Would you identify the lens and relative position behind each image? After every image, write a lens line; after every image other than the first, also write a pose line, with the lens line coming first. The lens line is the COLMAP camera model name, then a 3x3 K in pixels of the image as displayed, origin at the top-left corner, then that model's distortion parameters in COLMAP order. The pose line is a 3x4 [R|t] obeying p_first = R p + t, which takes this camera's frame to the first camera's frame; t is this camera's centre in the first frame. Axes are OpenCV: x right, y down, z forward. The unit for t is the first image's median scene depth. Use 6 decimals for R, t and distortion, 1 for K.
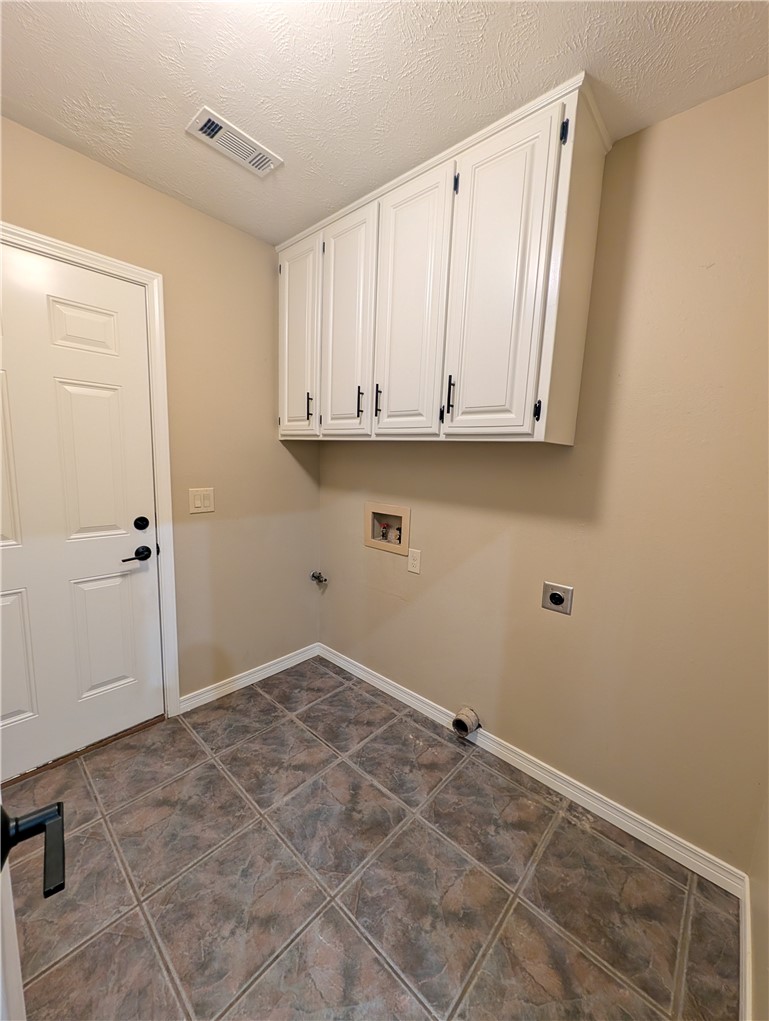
lens RADIAL K [[393.4, 0, 384.3], [0, 393.4, 514.1], [0, 0, 1]] dist [-0.000256, -0.000121]
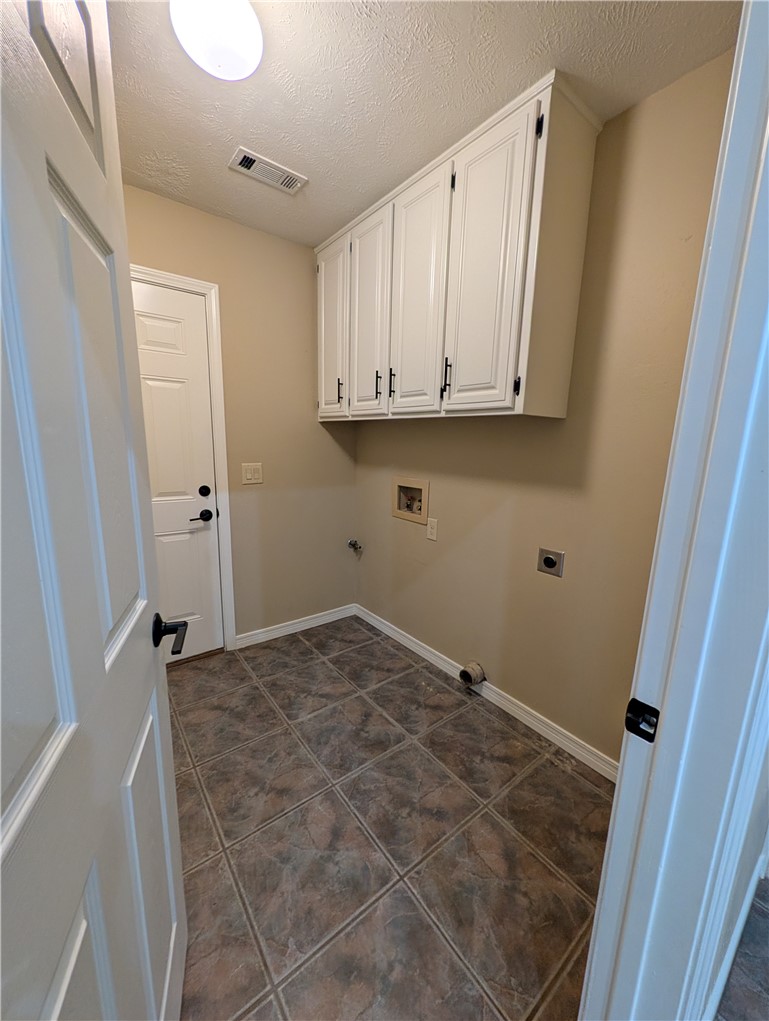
lens RADIAL K [[393.4, 0, 384.3], [0, 393.4, 514.1], [0, 0, 1]] dist [-0.000256, -0.000121]
pose [[0.984351, 0.018711, -0.175222, 0.185017], [-0.012449, 0.999246, 0.036773, 0.051289], [0.175778, -0.034016, 0.983842, -0.141297]]
